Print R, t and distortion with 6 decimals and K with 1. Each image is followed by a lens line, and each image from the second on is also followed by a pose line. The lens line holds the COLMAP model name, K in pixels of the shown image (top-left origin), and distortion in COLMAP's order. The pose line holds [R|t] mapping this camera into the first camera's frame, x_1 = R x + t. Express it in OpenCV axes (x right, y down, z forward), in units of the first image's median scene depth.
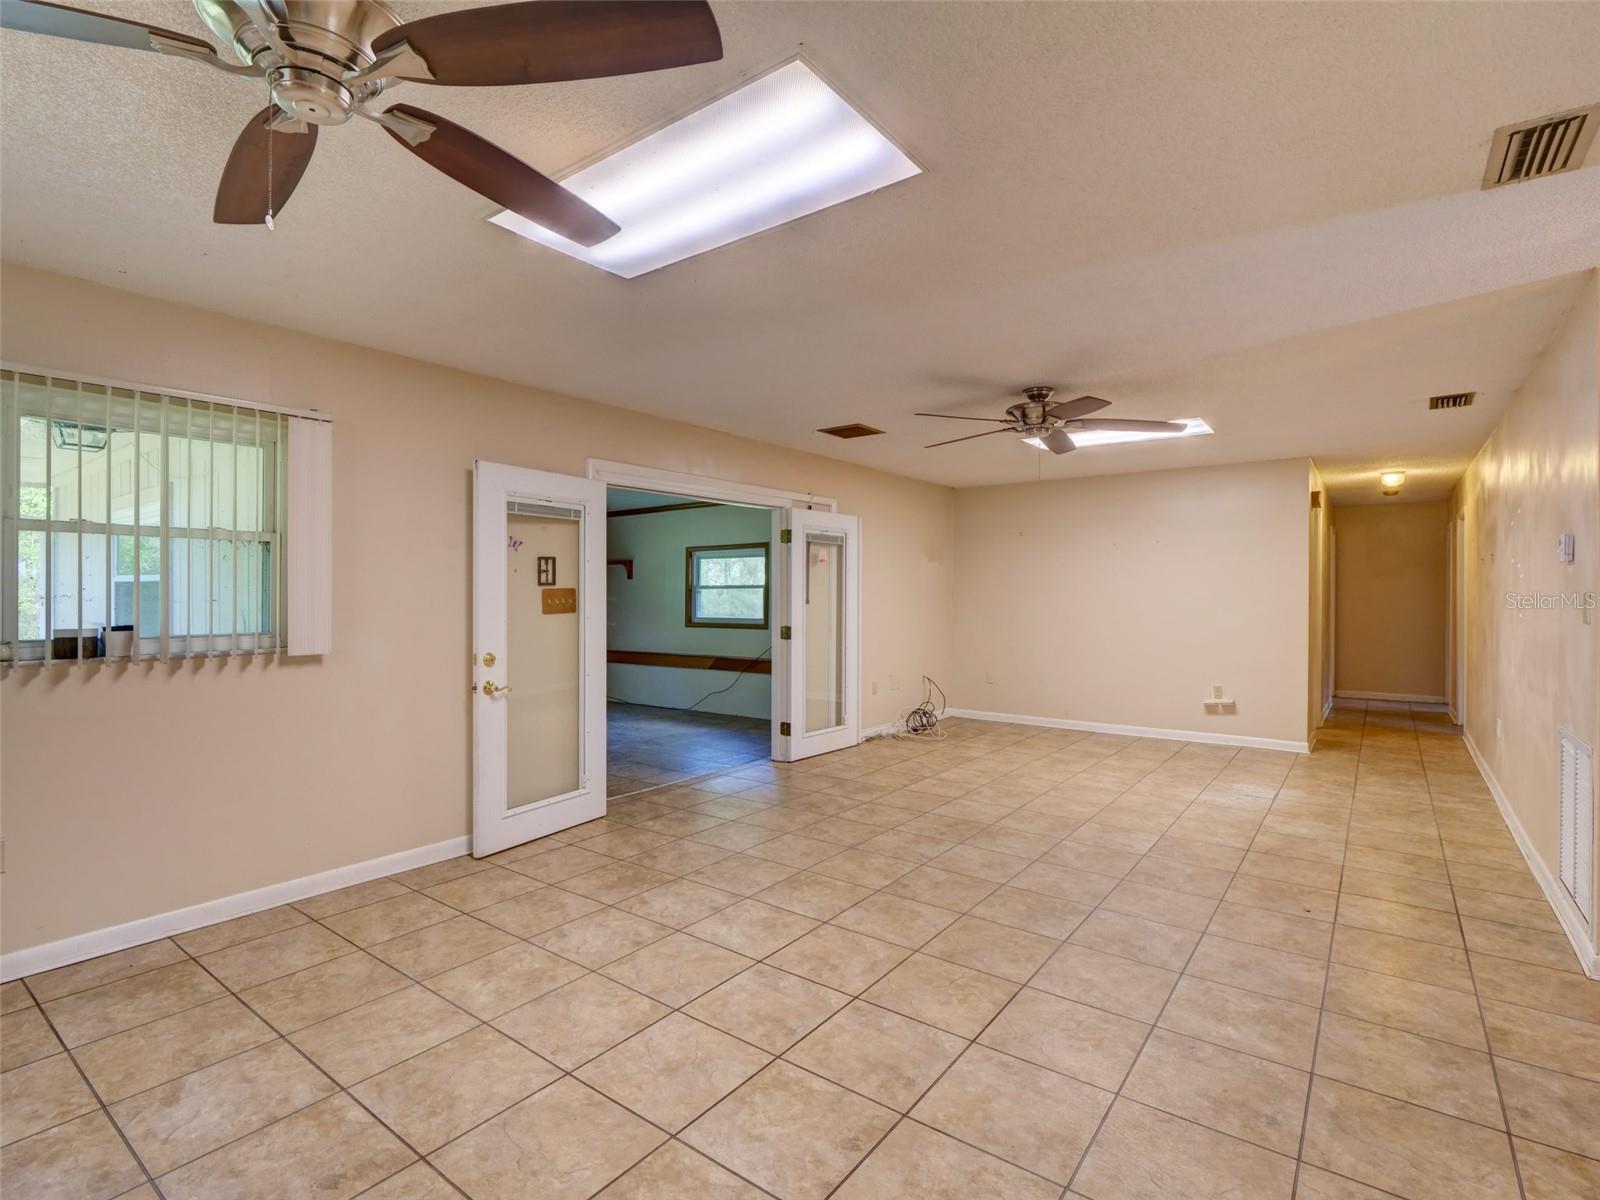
lens RADIAL K [[782.2, 0, 797.7], [0, 782.2, 592.4], [0, 0, 1]] dist [-0.011700, -0.001031]
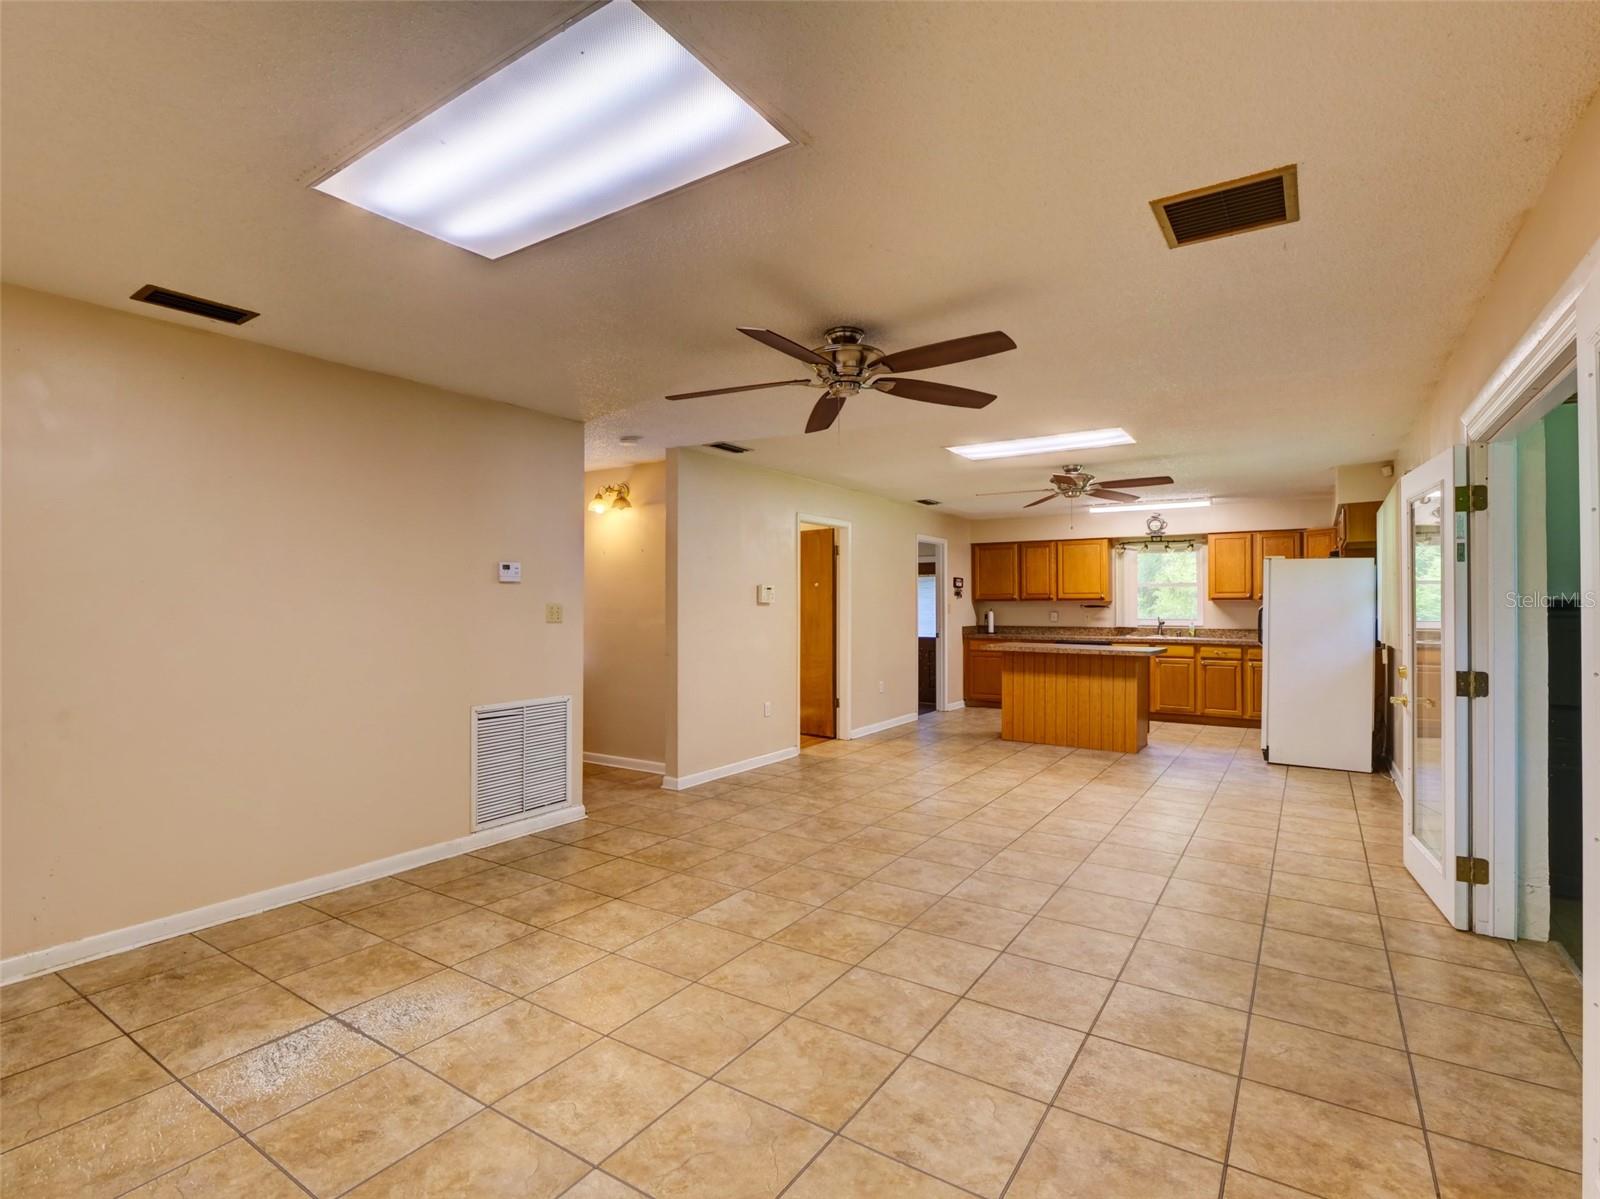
lens RADIAL K [[782.2, 0, 798.9], [0, 782.2, 597.4], [0, 0, 1]] dist [-0.011700, -0.001031]
pose [[-0.998023, -0.003714, -0.062736, 0.465625], [-0.003093, 0.999945, -0.009997, 0.002227], [0.062769, -0.009783, -0.997980, 2.040196]]
